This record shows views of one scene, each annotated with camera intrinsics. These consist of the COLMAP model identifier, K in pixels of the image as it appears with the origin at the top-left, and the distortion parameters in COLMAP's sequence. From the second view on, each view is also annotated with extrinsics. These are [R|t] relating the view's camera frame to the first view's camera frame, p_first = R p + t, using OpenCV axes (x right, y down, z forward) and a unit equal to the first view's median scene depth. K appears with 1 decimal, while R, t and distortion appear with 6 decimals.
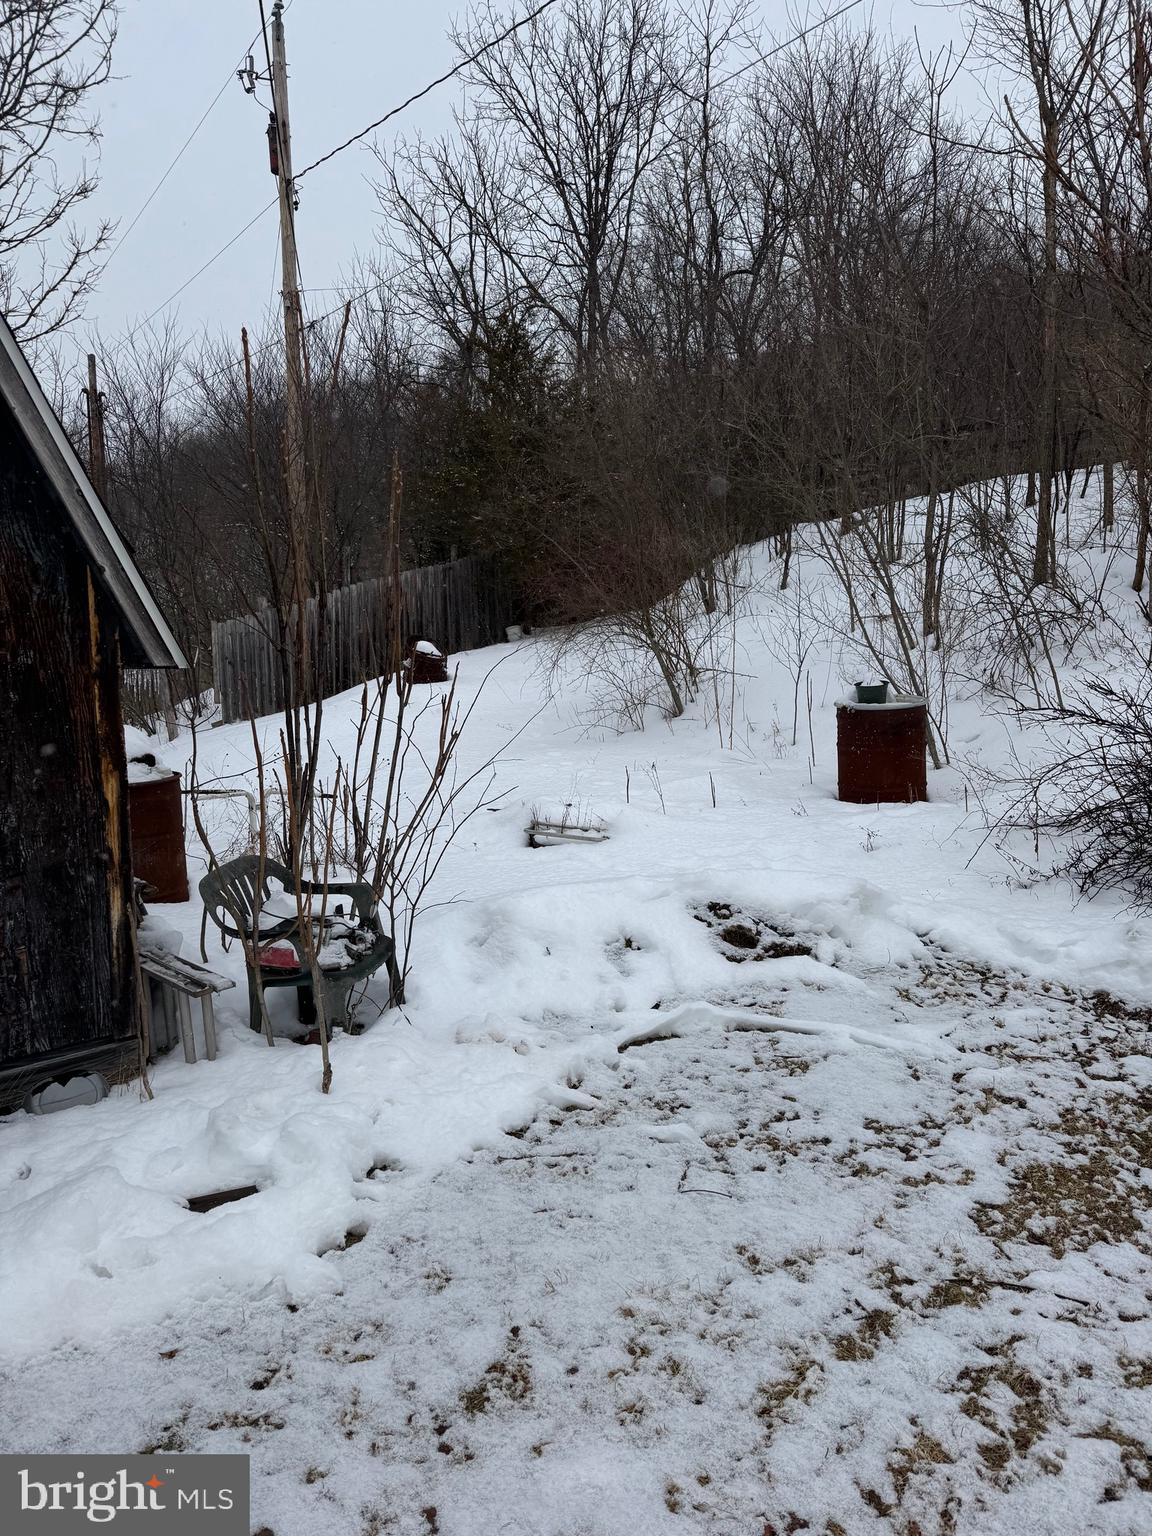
lens RADIAL K [[1062.8, 0, 574.5], [0, 1062.8, 762.5], [0, 0, 1]] dist [0.139131, -0.205530]
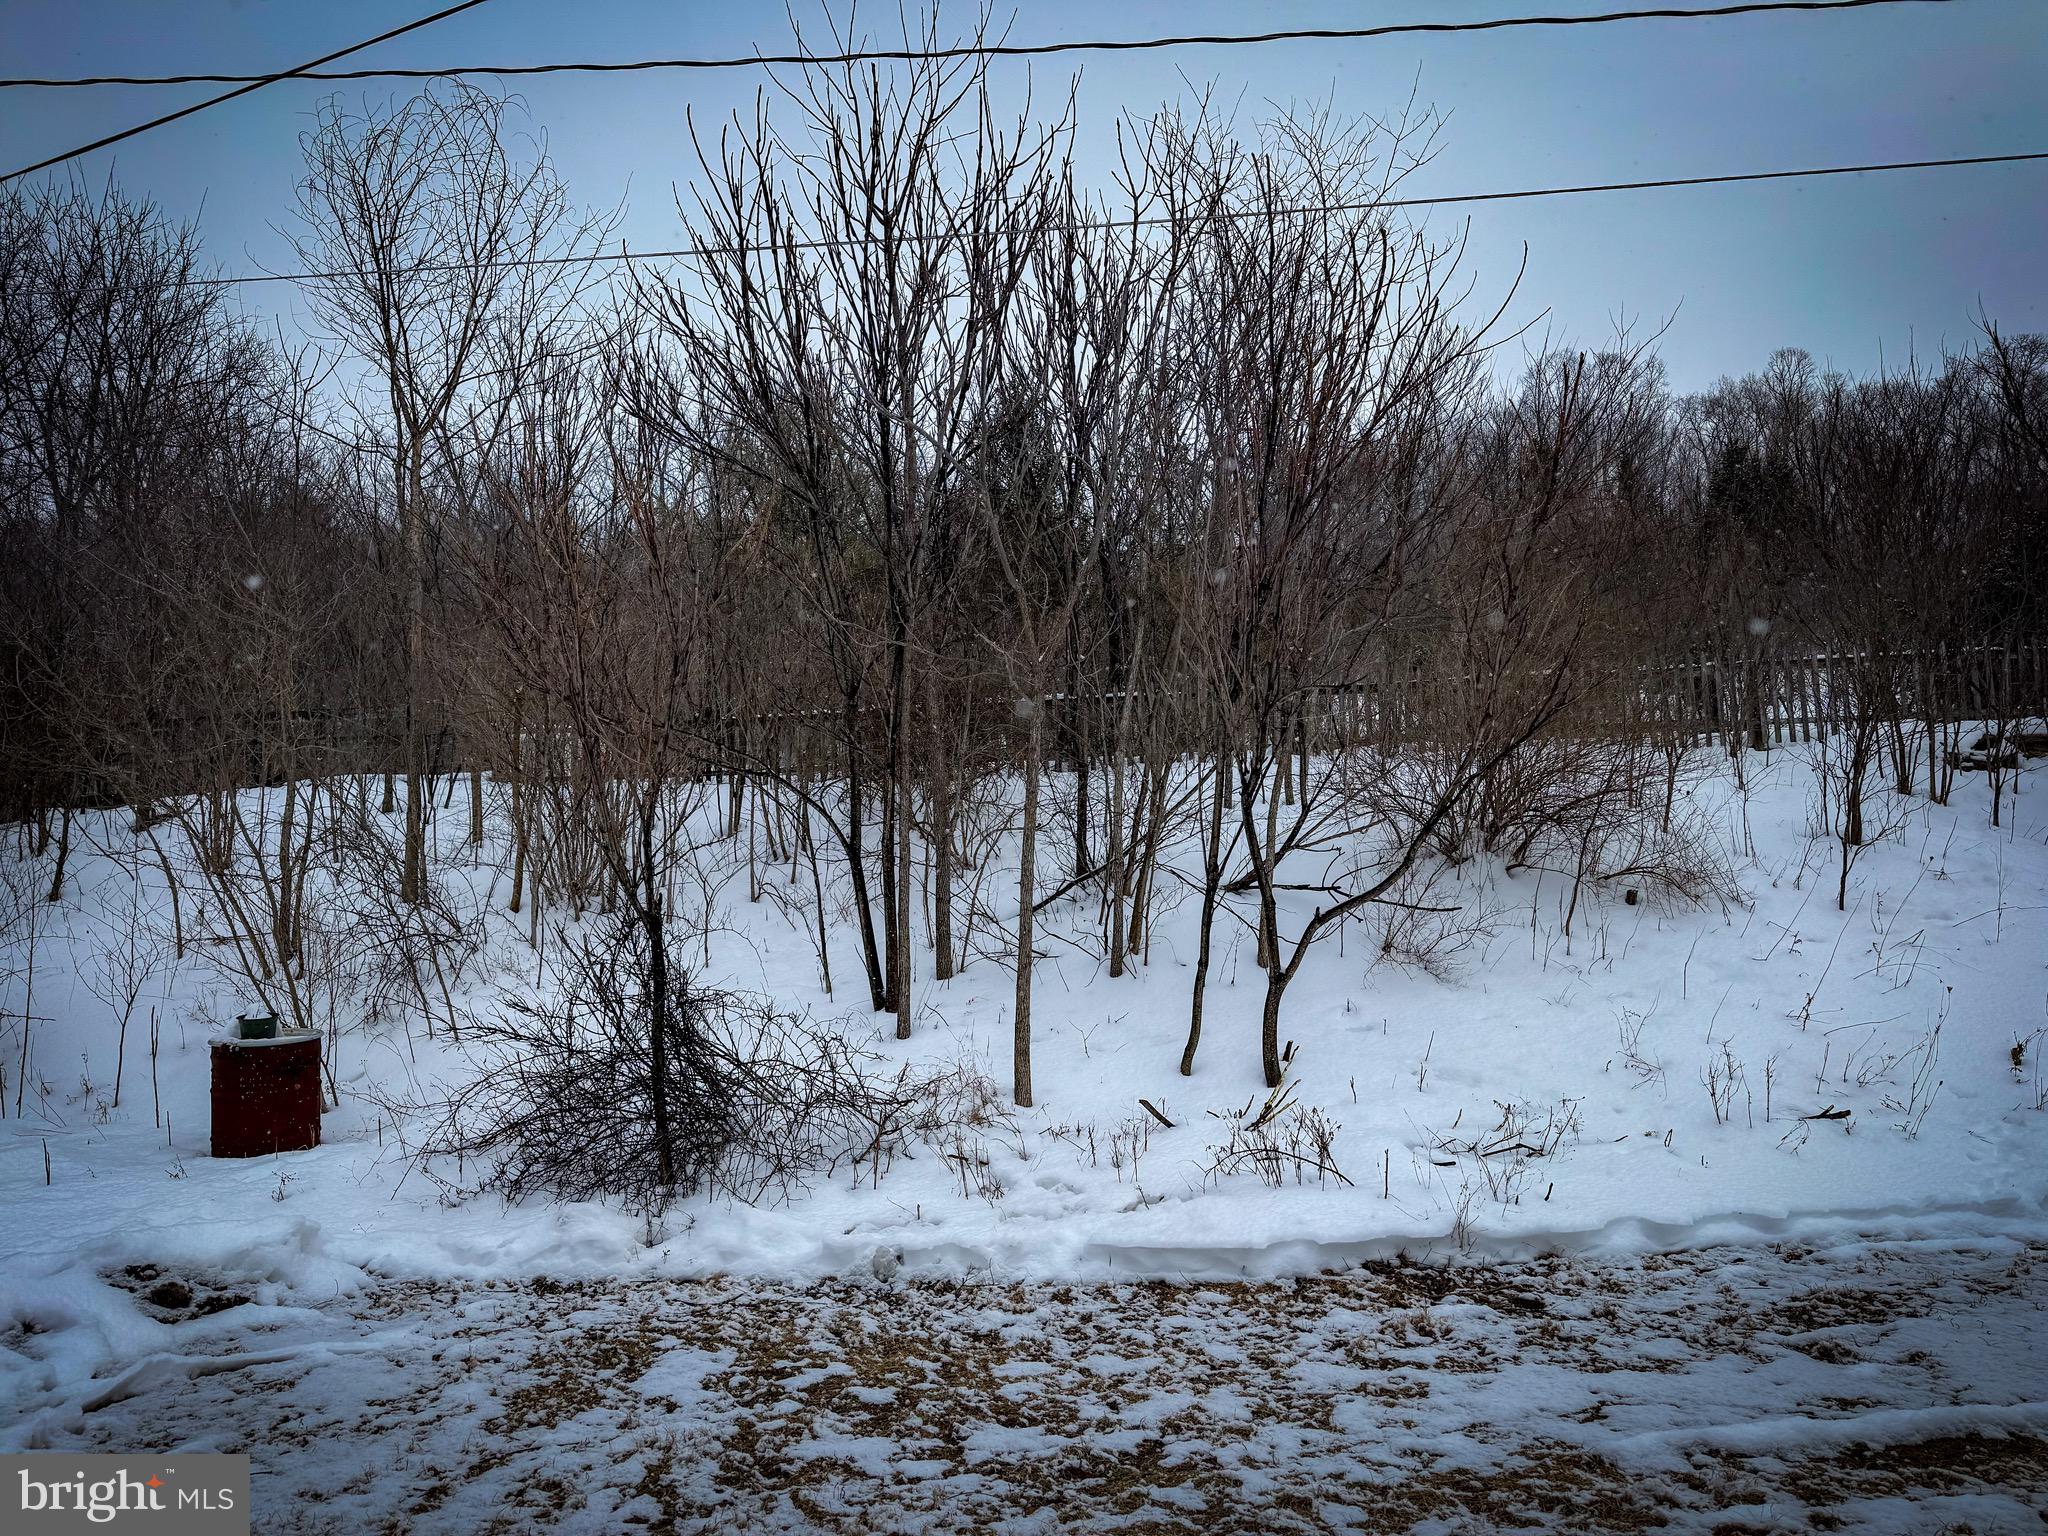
lens RADIAL K [[1422.9, 0, 1026.4], [0, 1422.9, 767.5], [0, 0, 1]] dist [0.074105, 0.000415]
pose [[0.666629, 0.084282, 0.740610, -0.313857], [0.102383, 0.973816, -0.202977, 0.052747], [-0.738325, 0.211137, 0.640545, -0.413890]]
